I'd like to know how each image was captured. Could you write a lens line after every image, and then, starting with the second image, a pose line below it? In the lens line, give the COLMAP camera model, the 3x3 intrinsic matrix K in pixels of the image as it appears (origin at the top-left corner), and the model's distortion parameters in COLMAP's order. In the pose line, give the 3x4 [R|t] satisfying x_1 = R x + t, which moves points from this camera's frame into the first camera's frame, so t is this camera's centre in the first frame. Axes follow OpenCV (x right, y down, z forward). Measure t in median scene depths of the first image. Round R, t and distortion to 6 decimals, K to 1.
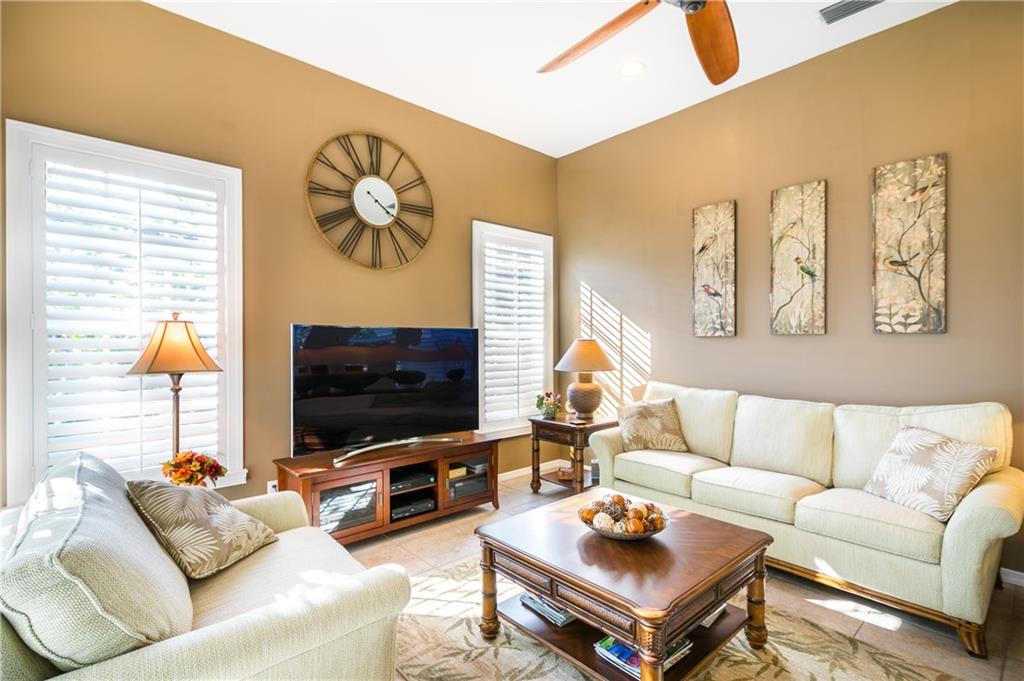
lens RADIAL K [[474.9, 0, 509.6], [0, 474.9, 341.5], [0, 0, 1]] dist [0.002943, 0.000765]
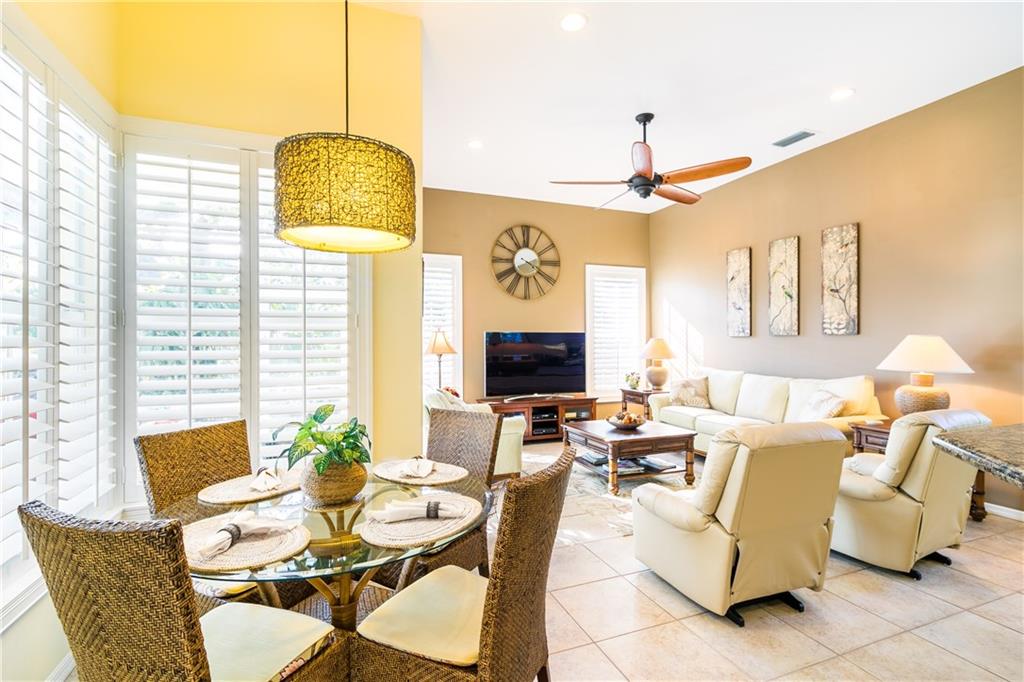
lens RADIAL K [[474.9, 0, 507.3], [0, 474.9, 341.1], [0, 0, 1]] dist [0.002943, 0.000765]
pose [[0.935172, -0.000639, -0.354192, 0.302440], [0.001962, 0.999992, 0.003378, -0.002767], [0.354188, -0.003854, 0.935166, -0.745825]]
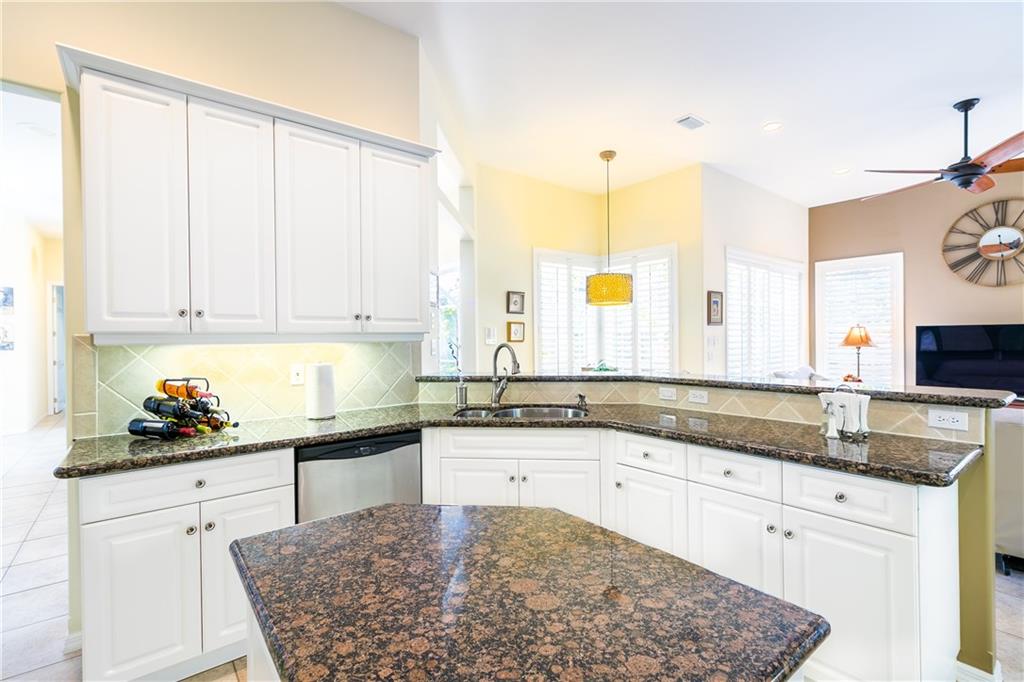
lens RADIAL K [[474.9, 0, 504.8], [0, 474.9, 338.4], [0, 0, 1]] dist [0.002943, 0.000765]
pose [[-0.072840, 0.007035, -0.997319, 1.469875], [0.014547, 0.999876, 0.005991, -0.017487], [0.997238, -0.014071, -0.072933, -0.533227]]
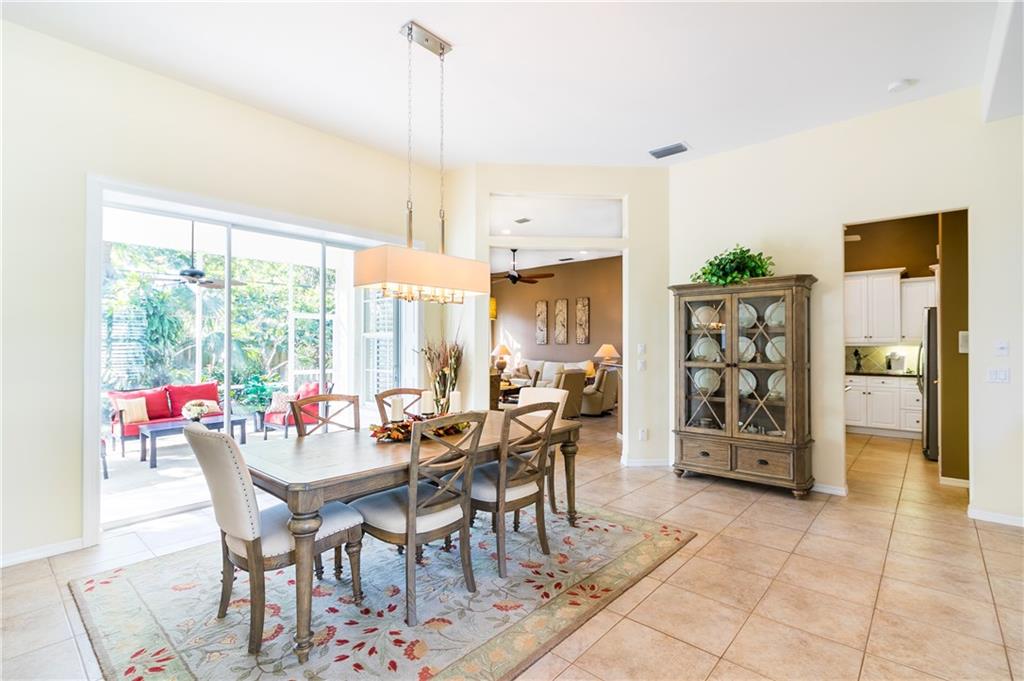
lens RADIAL K [[474.9, 0, 511.1], [0, 474.9, 342.2], [0, 0, 1]] dist [0.002943, 0.000765]
pose [[0.994139, 0.003731, 0.108042, -0.113051], [-0.003551, 0.999992, -0.001862, -0.016986], [-0.108048, 0.001468, 0.994145, -2.265471]]
